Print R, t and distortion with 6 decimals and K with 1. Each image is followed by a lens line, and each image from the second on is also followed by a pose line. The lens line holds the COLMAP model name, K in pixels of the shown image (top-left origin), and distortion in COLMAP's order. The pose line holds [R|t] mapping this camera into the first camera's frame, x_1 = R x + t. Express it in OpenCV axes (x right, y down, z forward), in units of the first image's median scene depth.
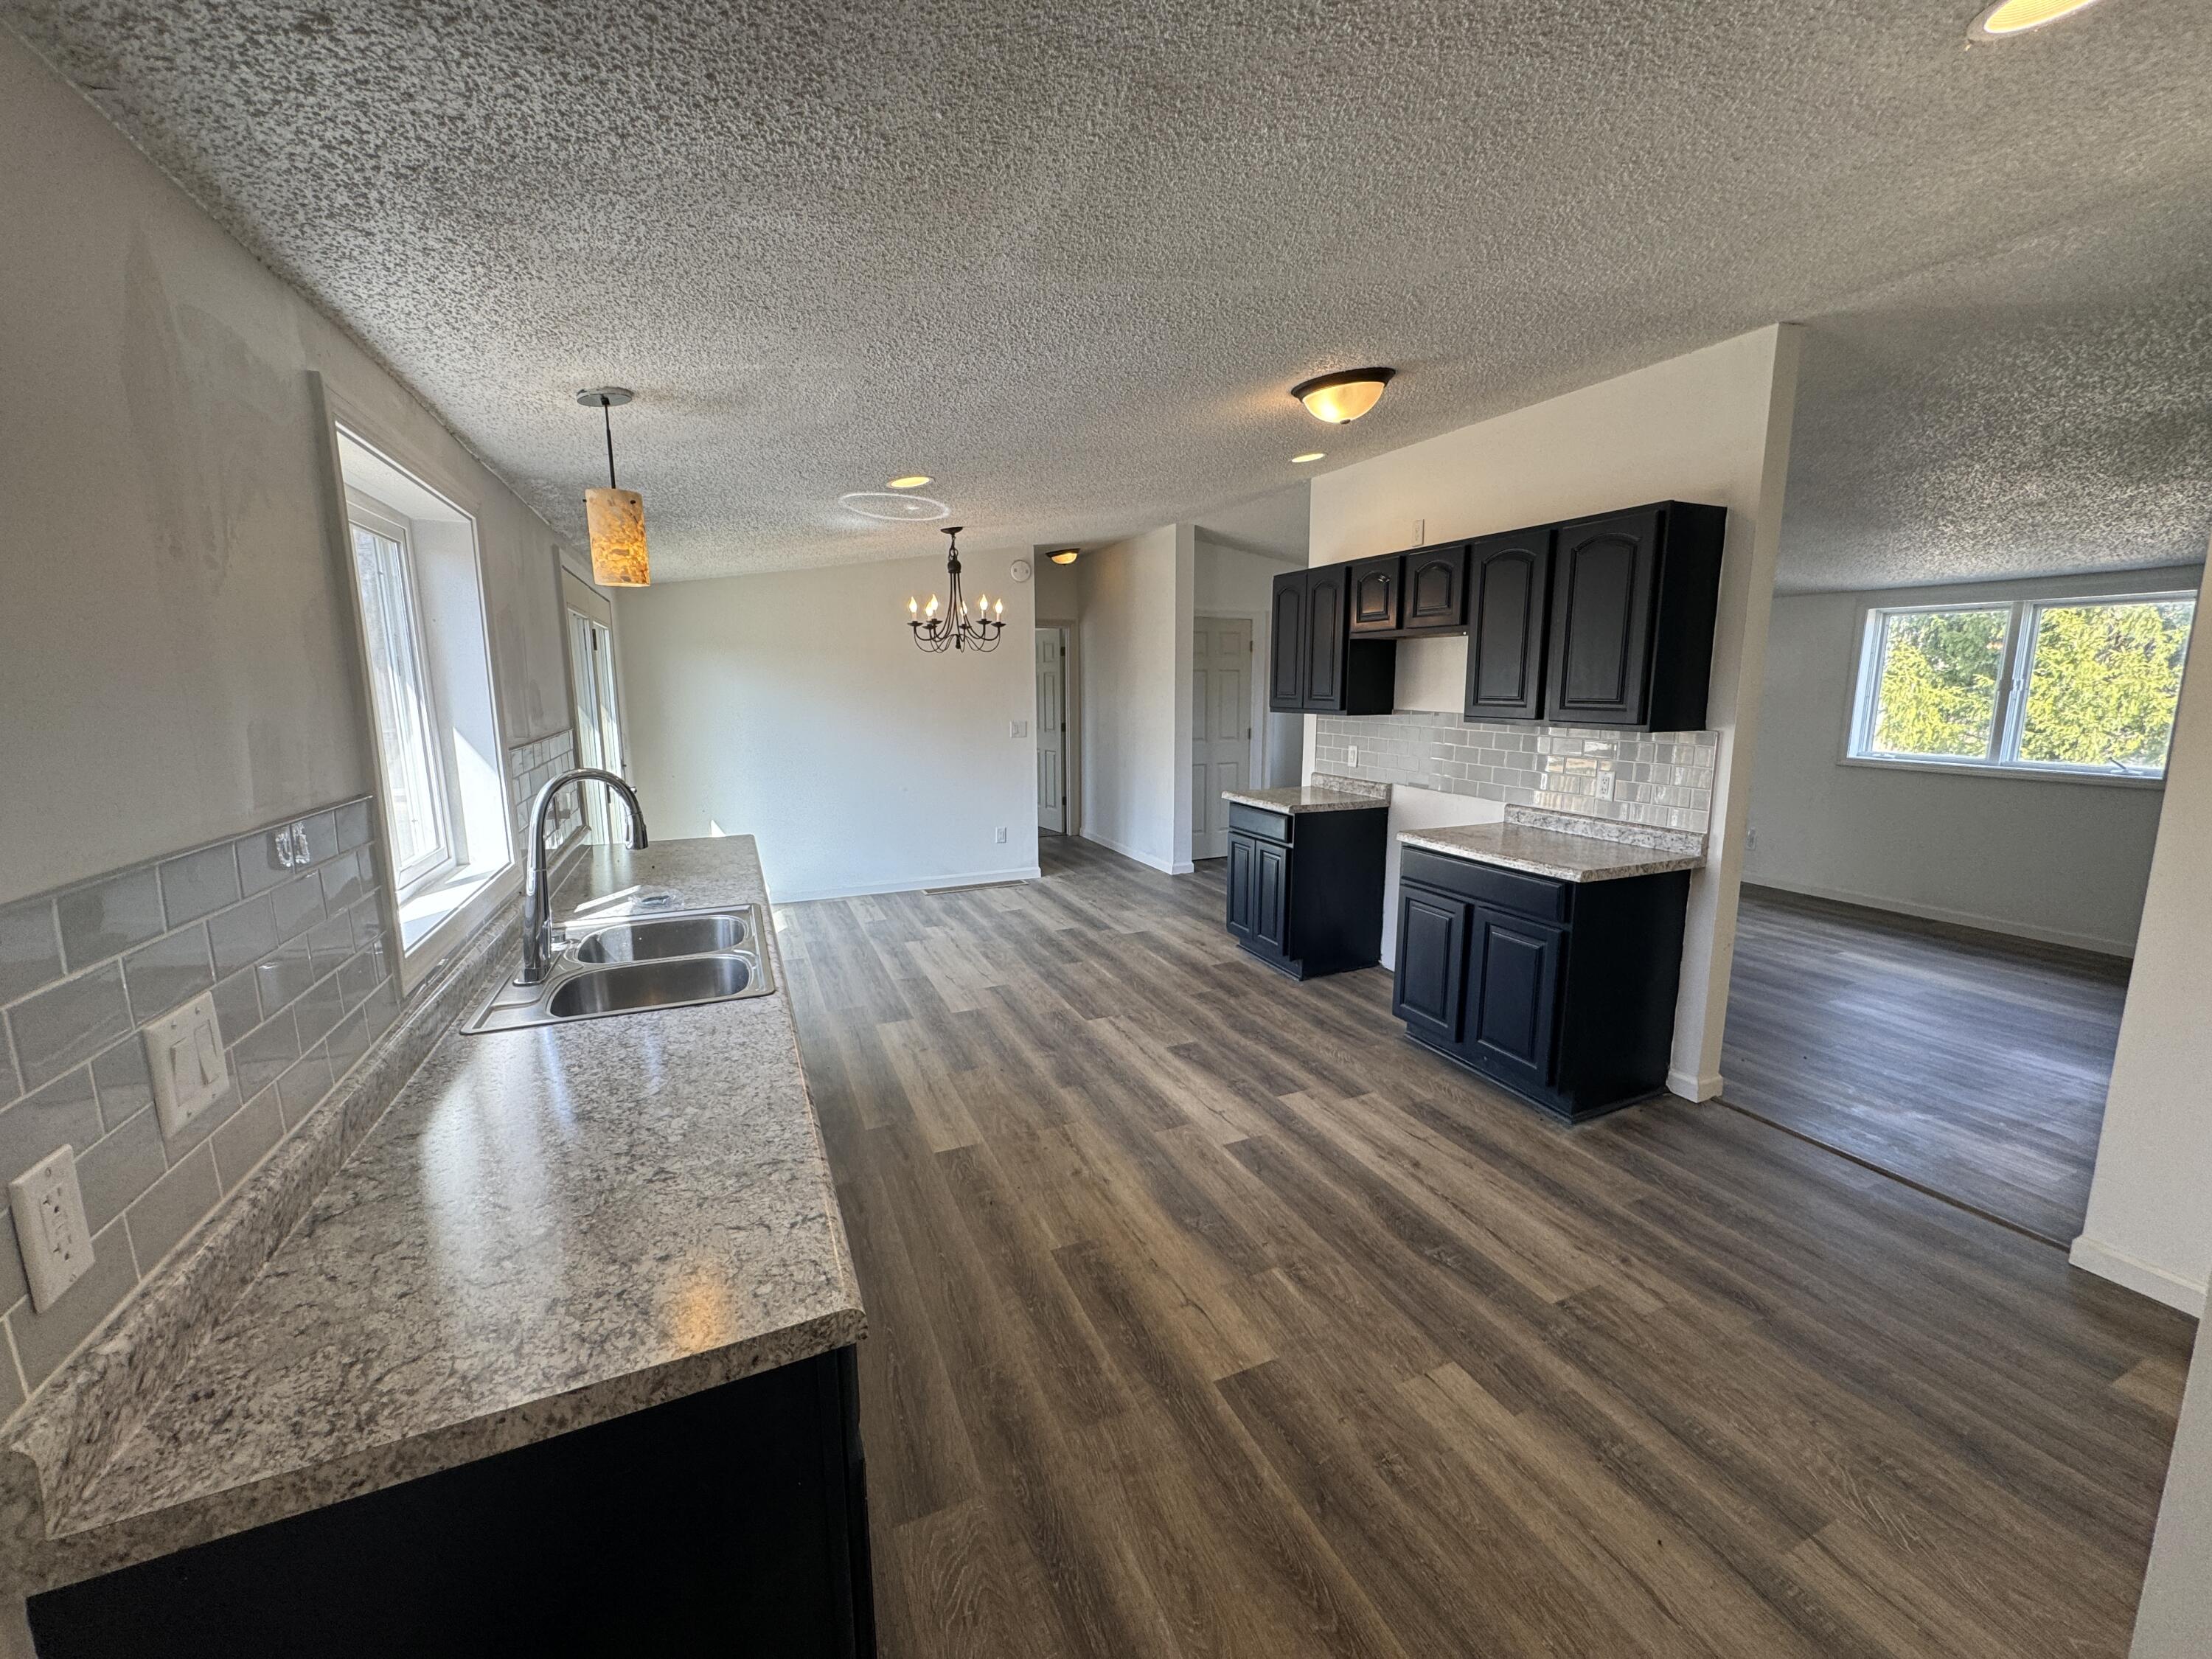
lens RADIAL K [[876.9, 0, 1106.7], [0, 876.9, 852.7], [0, 0, 1]] dist [-0.002465, 0.000477]
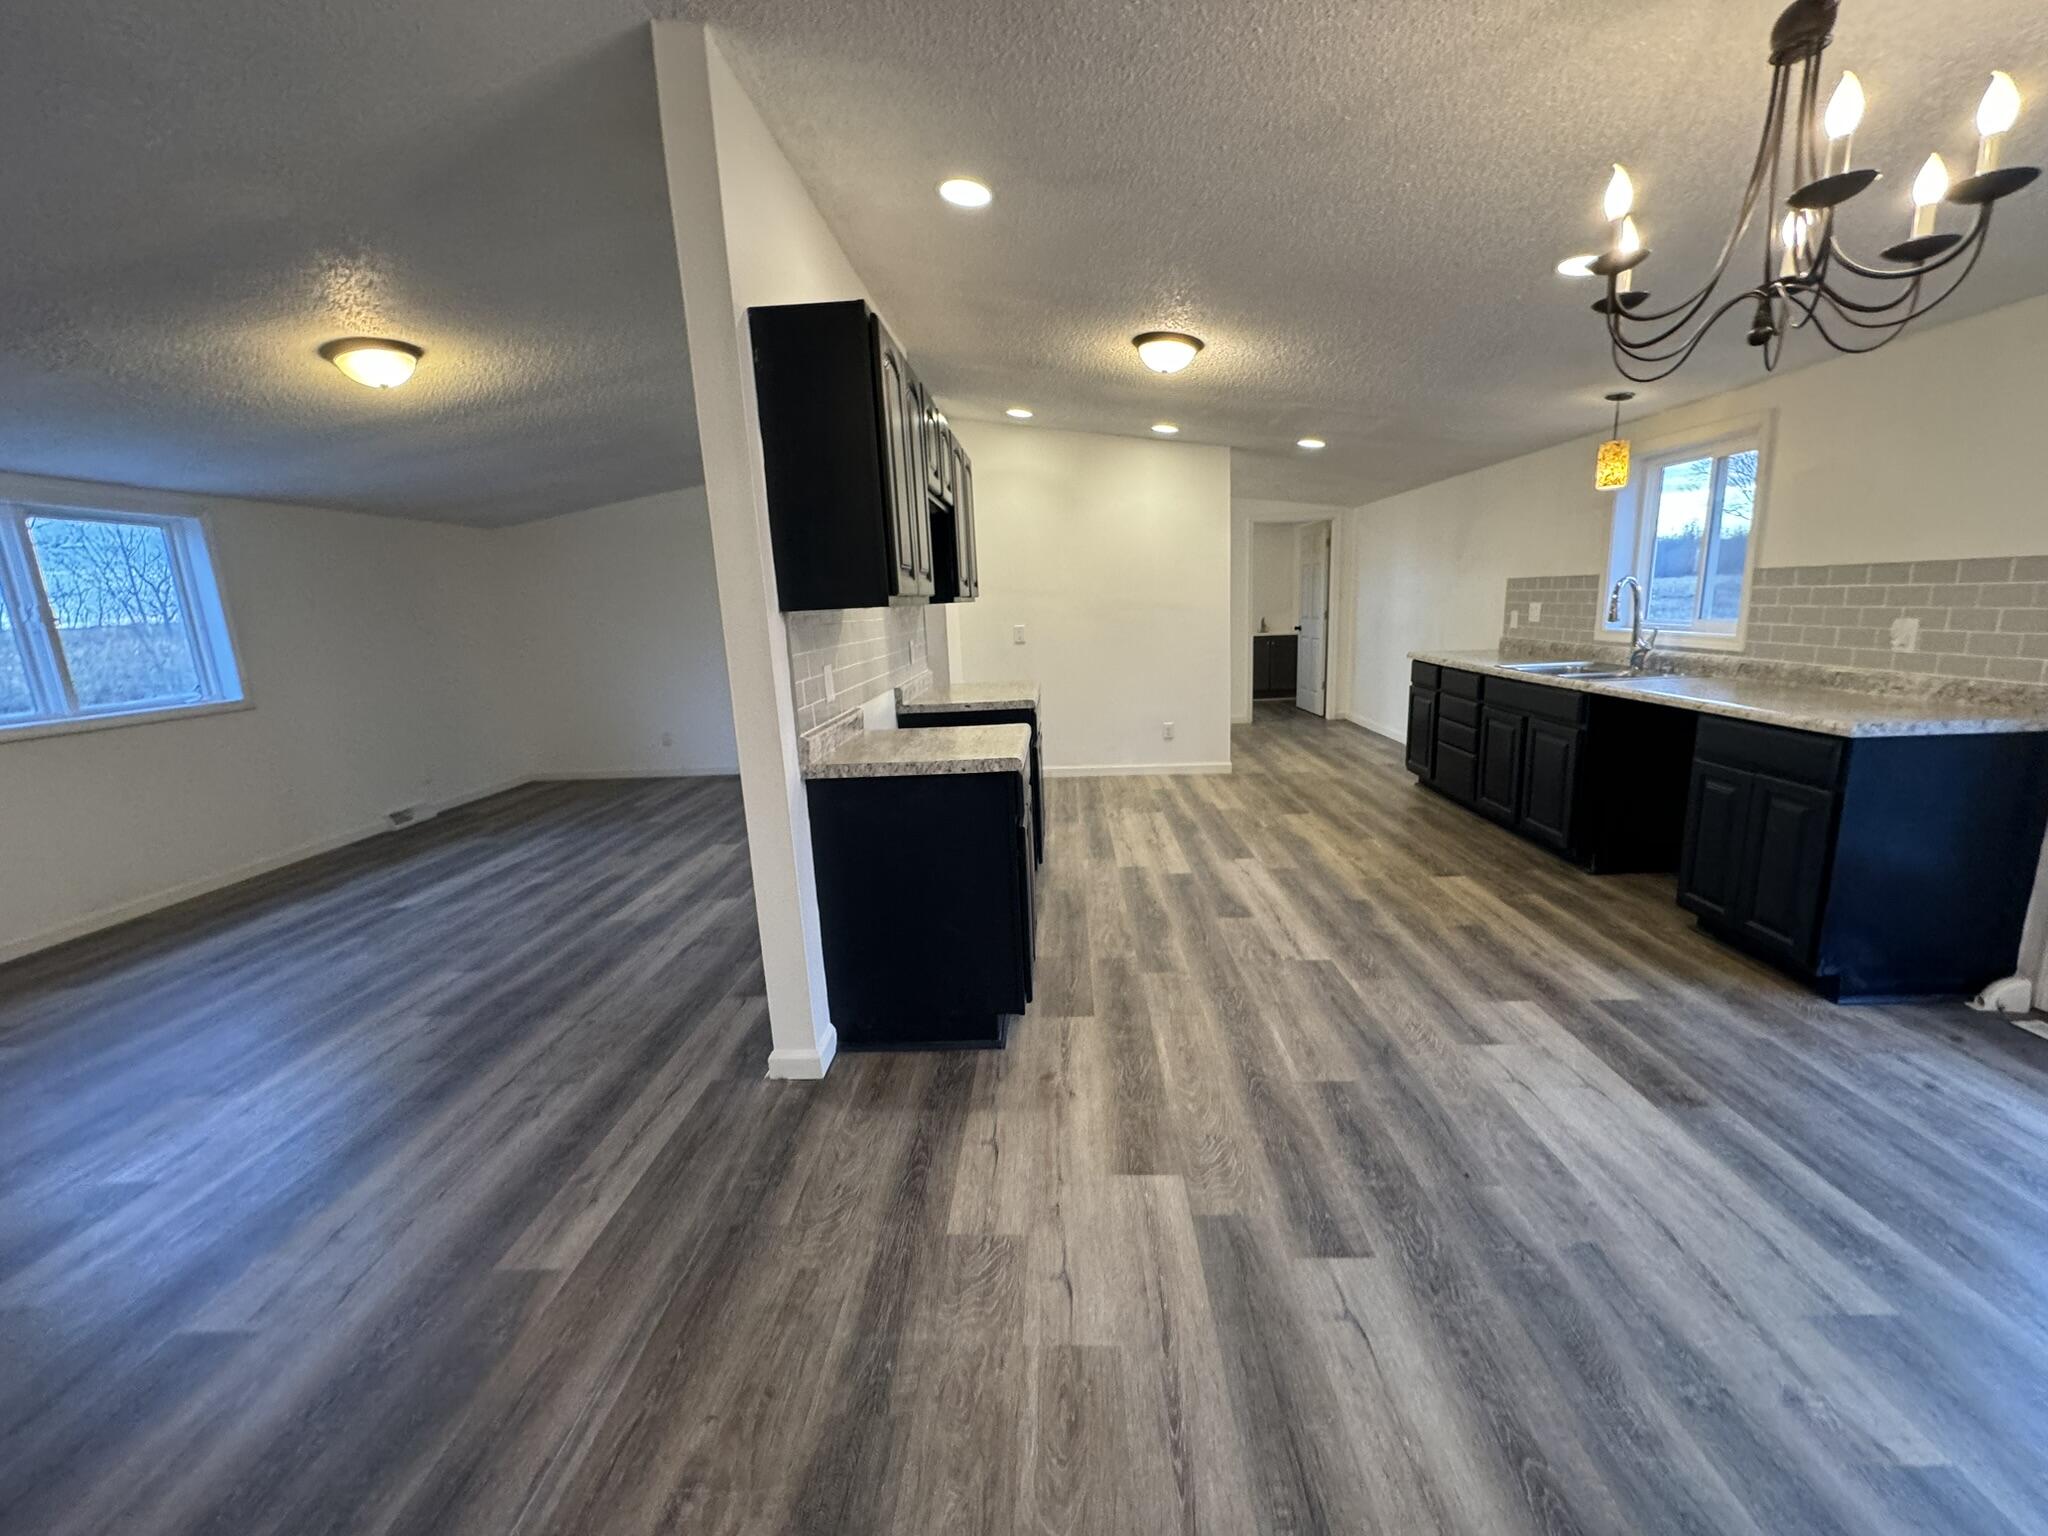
lens RADIAL K [[811.9, 0, 1030.1], [0, 811.9, 762.0], [0, 0, 1]] dist [-0.002465, 0.000477]
pose [[-0.899970, -0.043850, 0.433741, -0.095021], [0.128338, 0.924191, 0.359721, -0.299494], [-0.416633, 0.379404, -0.826117, 1.763014]]
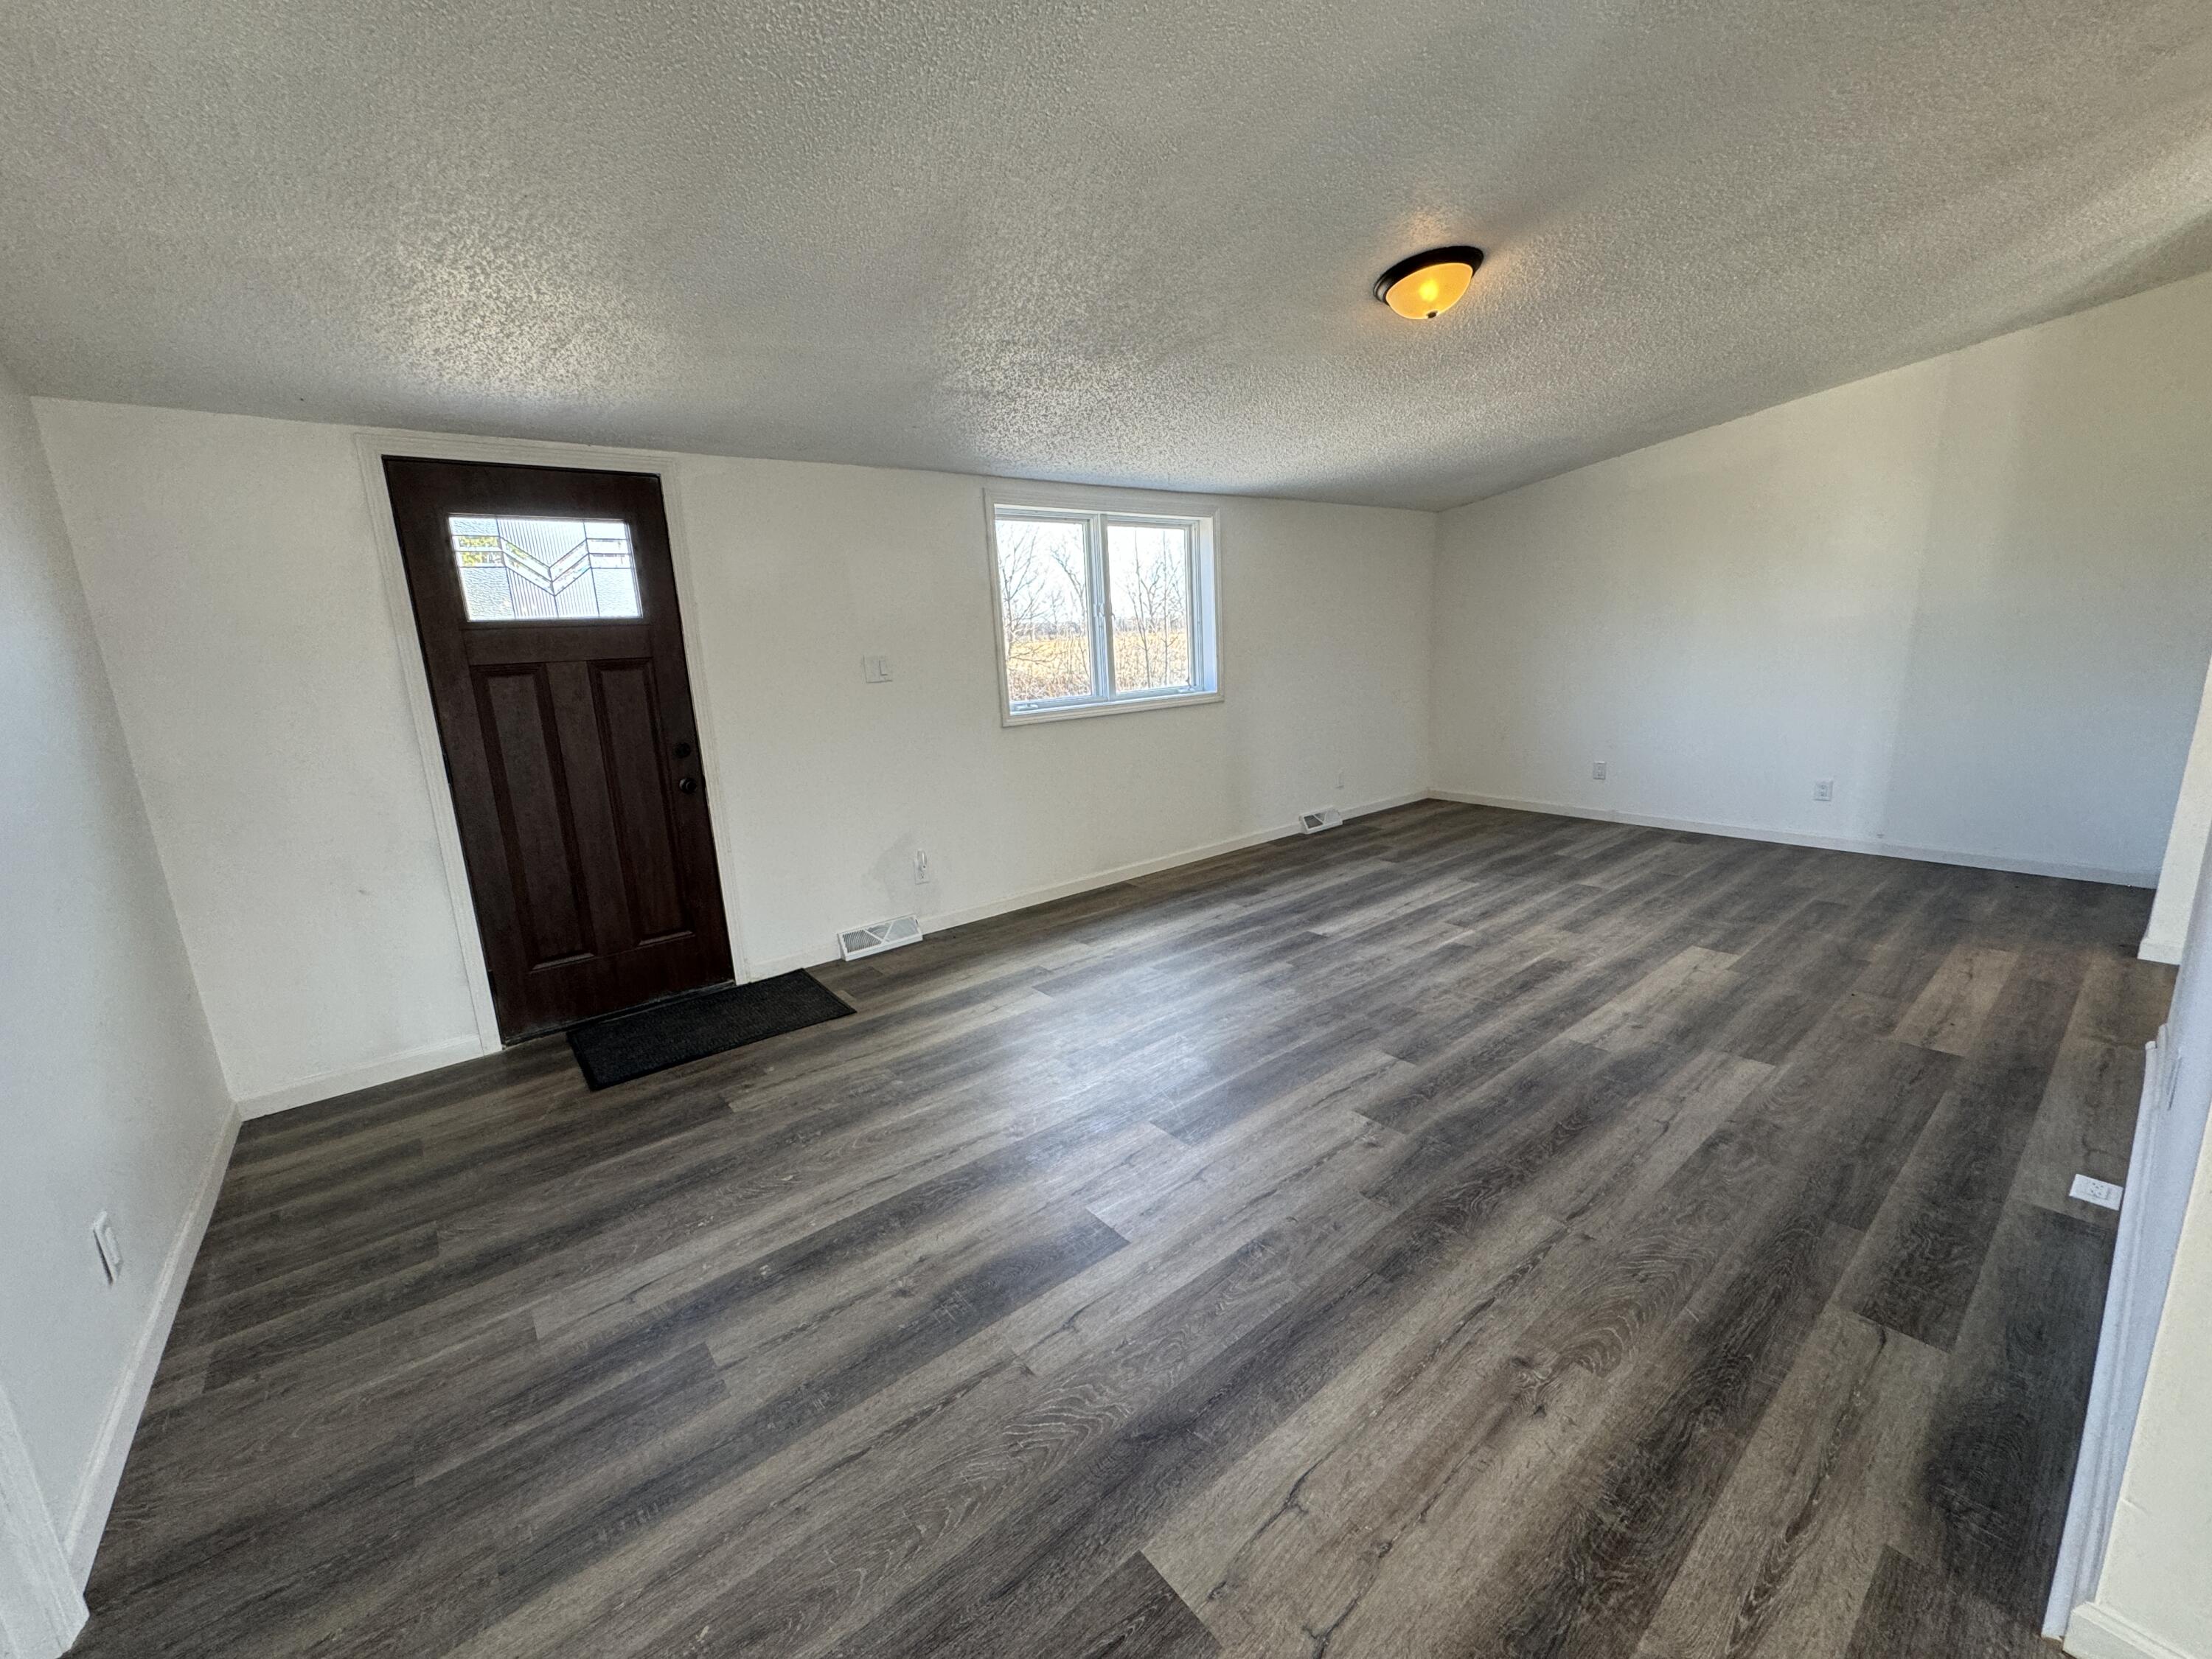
lens RADIAL K [[876.9, 0, 1112.3], [0, 876.9, 828.0], [0, 0, 1]] dist [-0.002465, 0.000477]
pose [[-0.265978, -0.195703, 0.943905, 0.197222], [0.232134, 0.937358, 0.259757, -0.297216], [-0.935612, 0.288202, -0.203887, 1.711897]]
